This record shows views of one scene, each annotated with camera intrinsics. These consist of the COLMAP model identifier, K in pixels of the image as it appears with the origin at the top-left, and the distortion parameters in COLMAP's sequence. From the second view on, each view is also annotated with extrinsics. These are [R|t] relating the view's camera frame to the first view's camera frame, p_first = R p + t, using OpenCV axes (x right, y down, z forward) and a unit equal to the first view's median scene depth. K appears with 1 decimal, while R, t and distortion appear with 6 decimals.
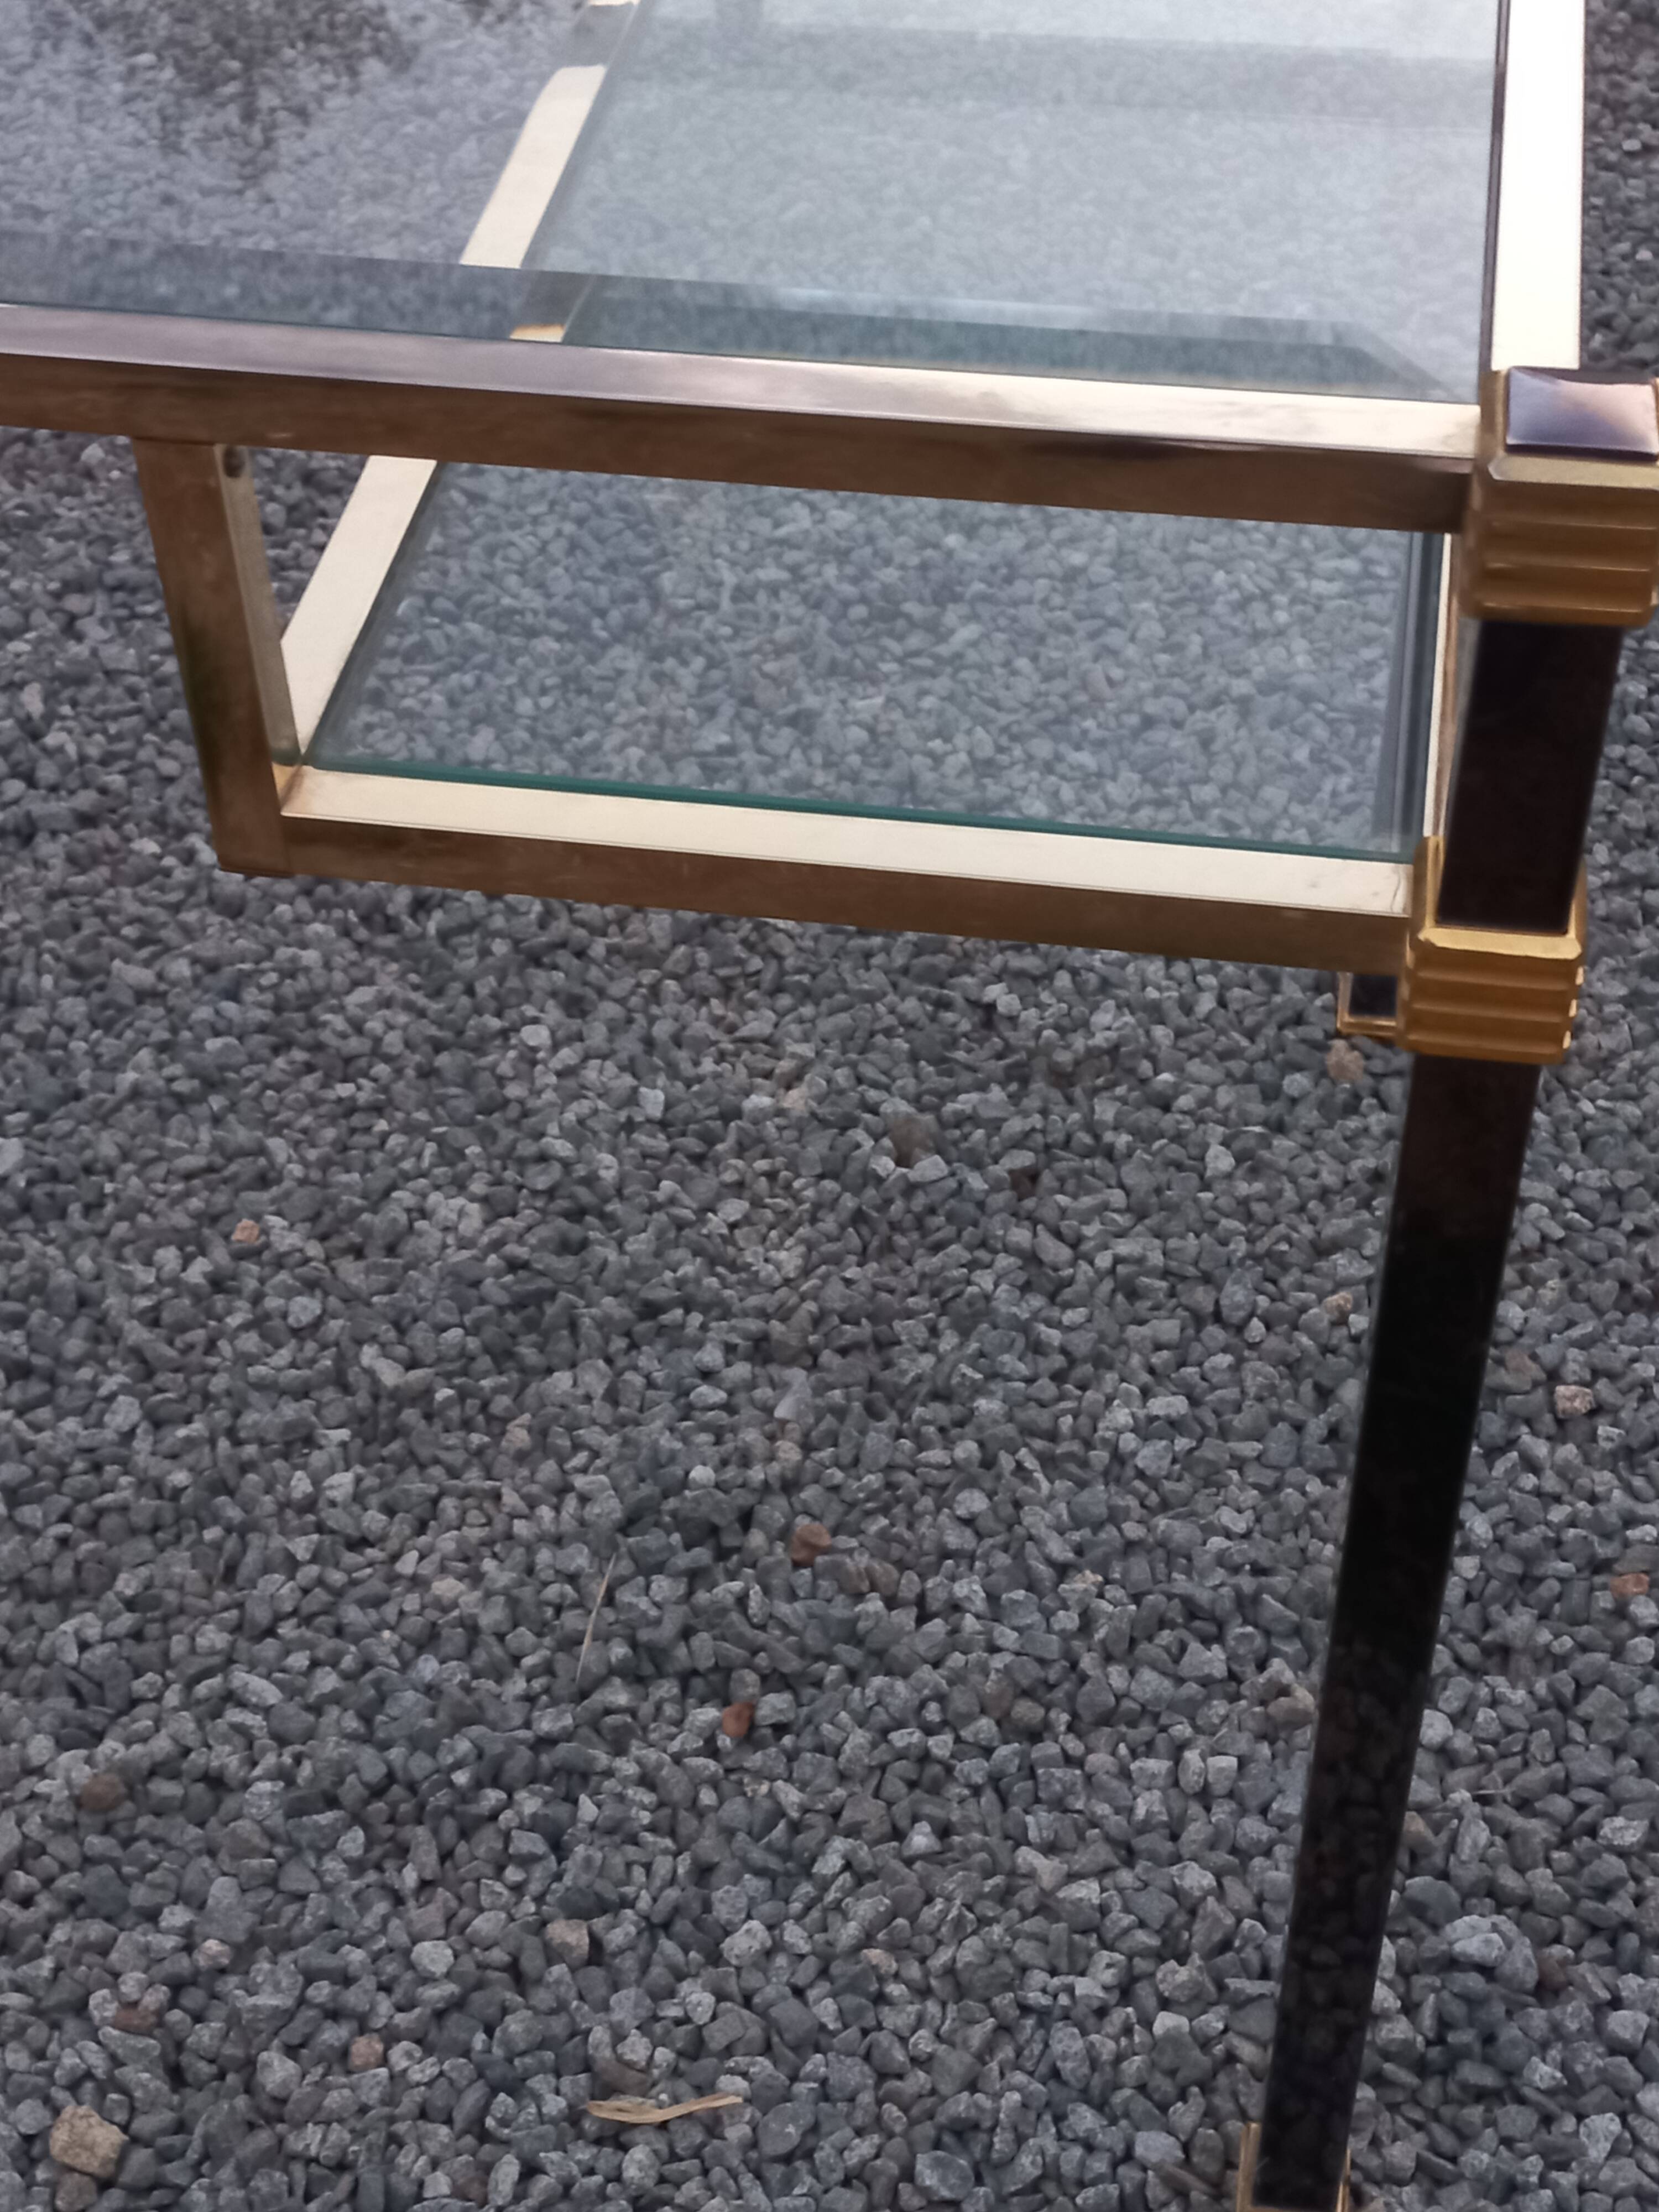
lens RADIAL K [[3167.3, 0, 820.8], [0, 3167.3, 1094.0], [0, 0, 1]] dist [0.074996, 0.000000]
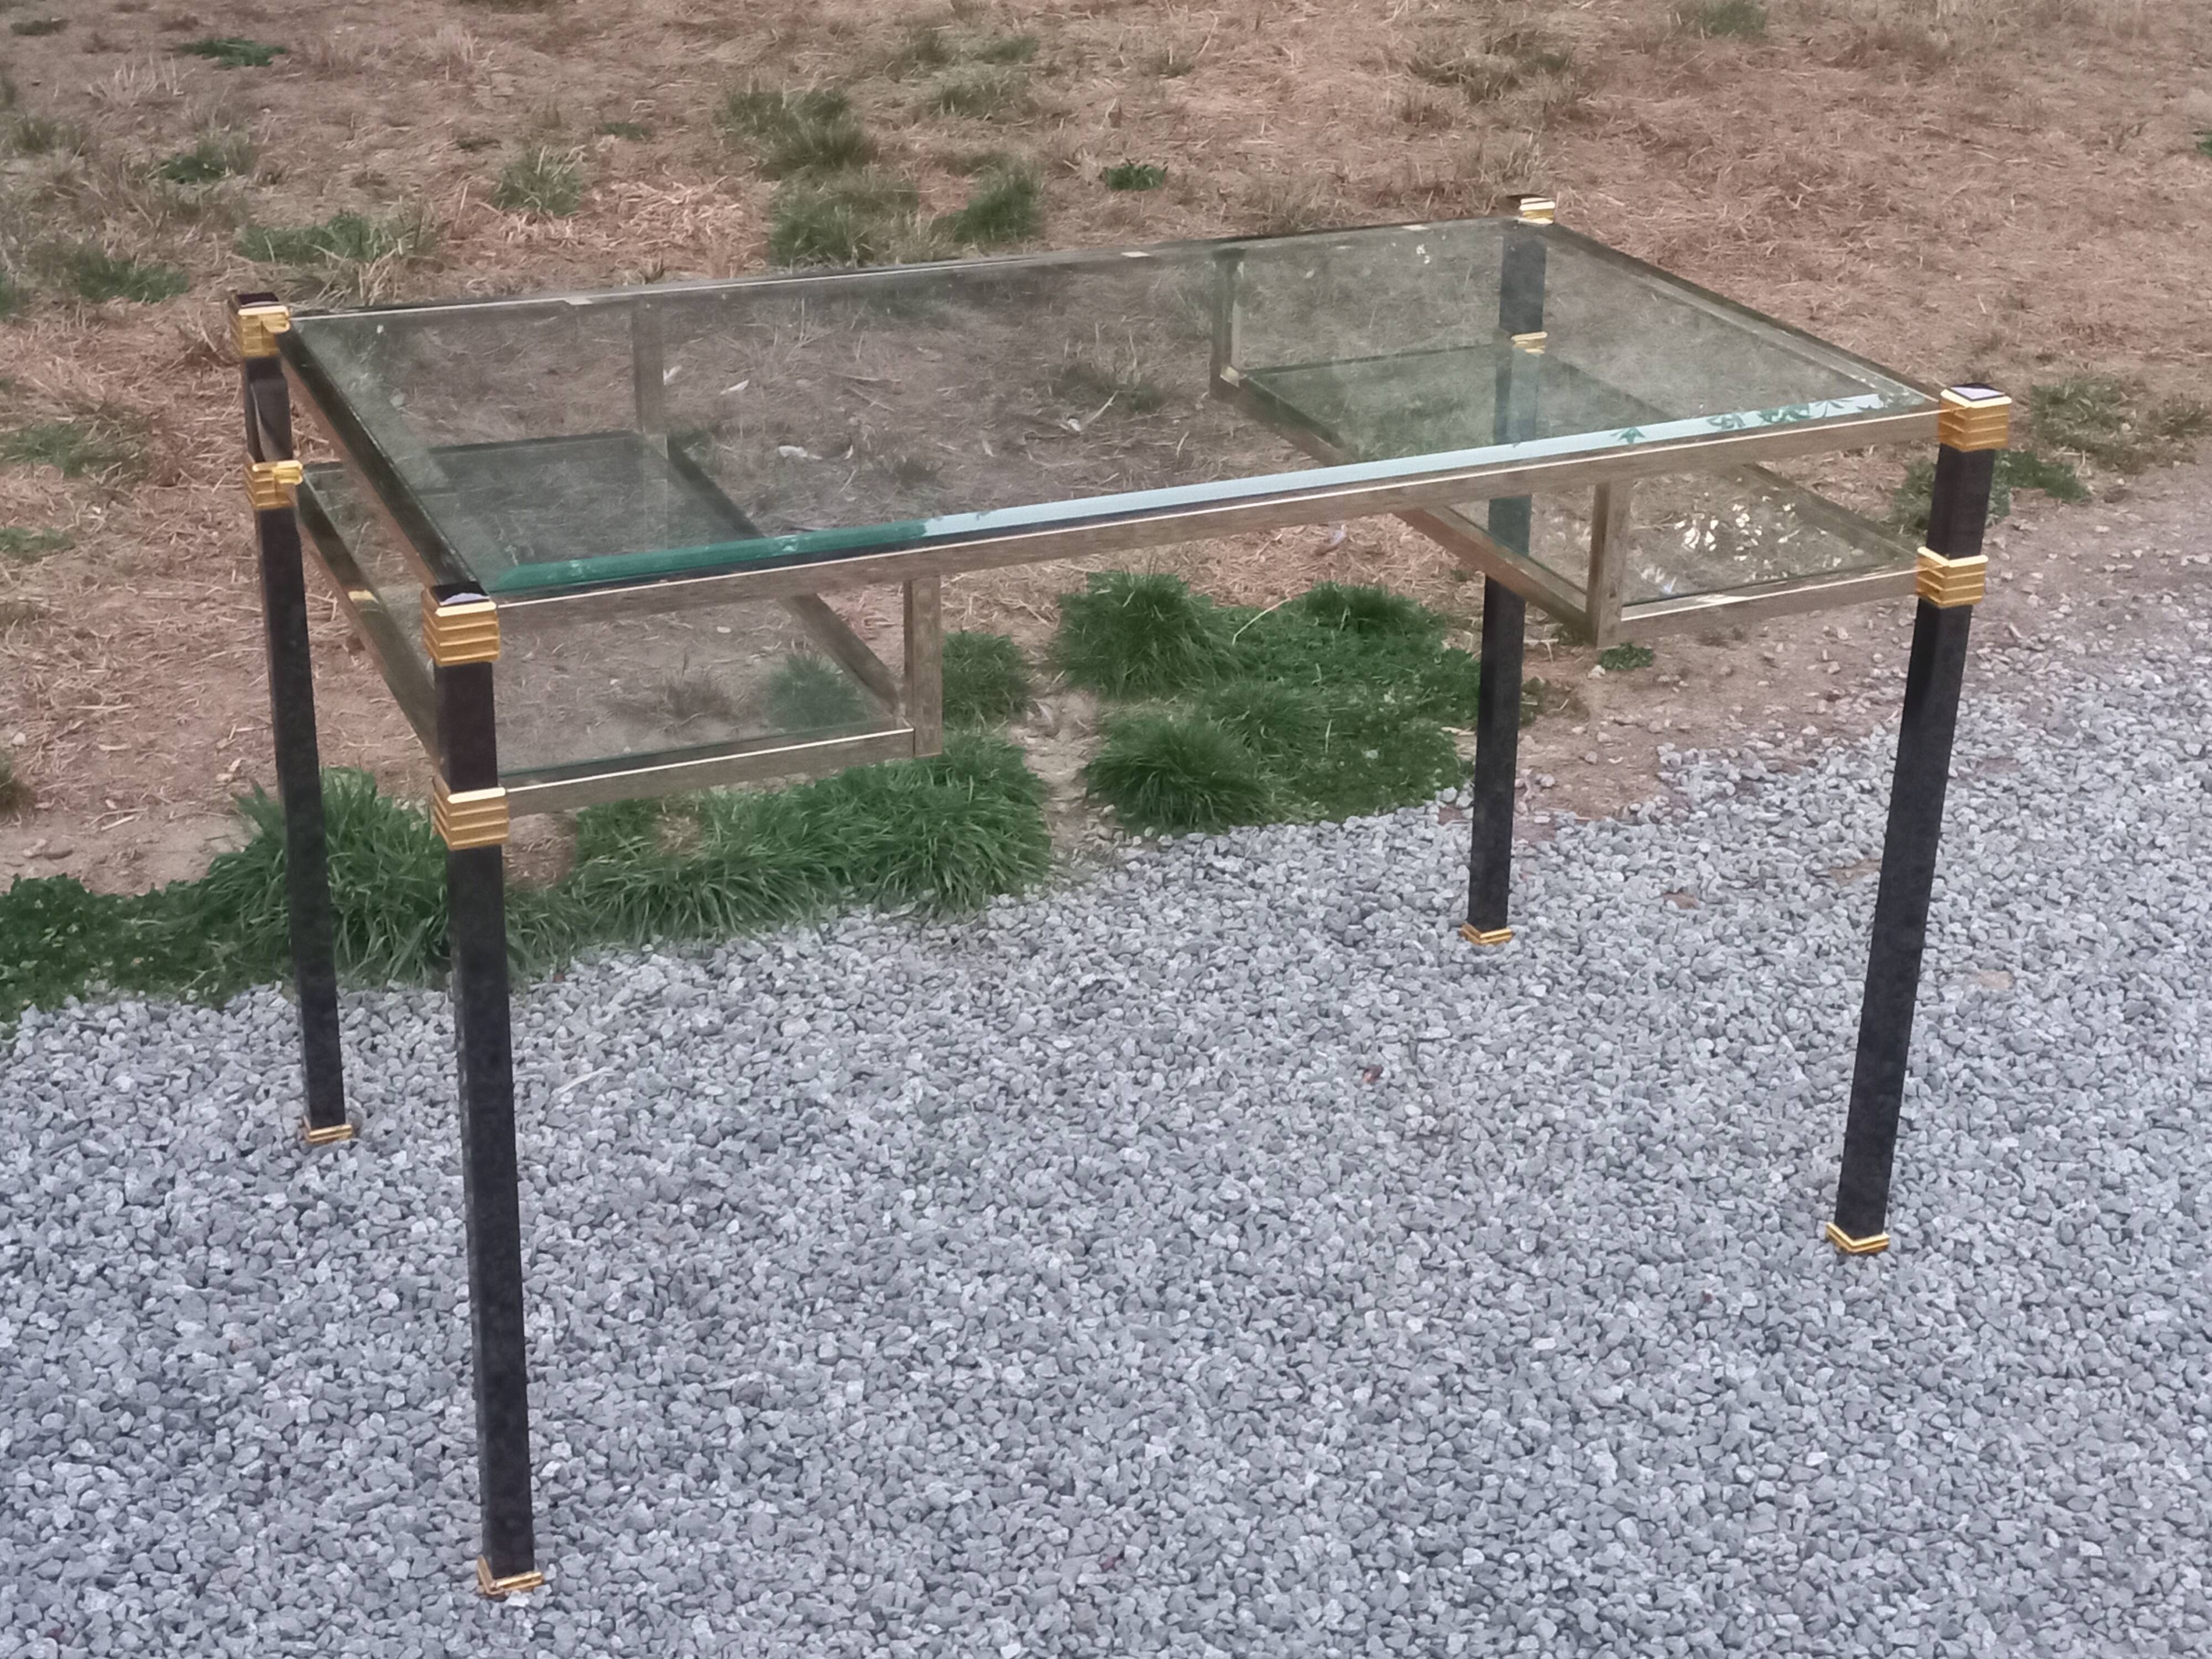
lens RADIAL K [[3167.3, 0, 1110.3], [0, 3167.3, 814.3], [0, 0, 1]] dist [0.074996, 0.000000]
pose [[-0.828064, 0.233266, -0.509800, 0.687663], [-0.405697, 0.378277, 0.832056, -1.647835], [0.386936, 0.895820, -0.218603, 1.287204]]
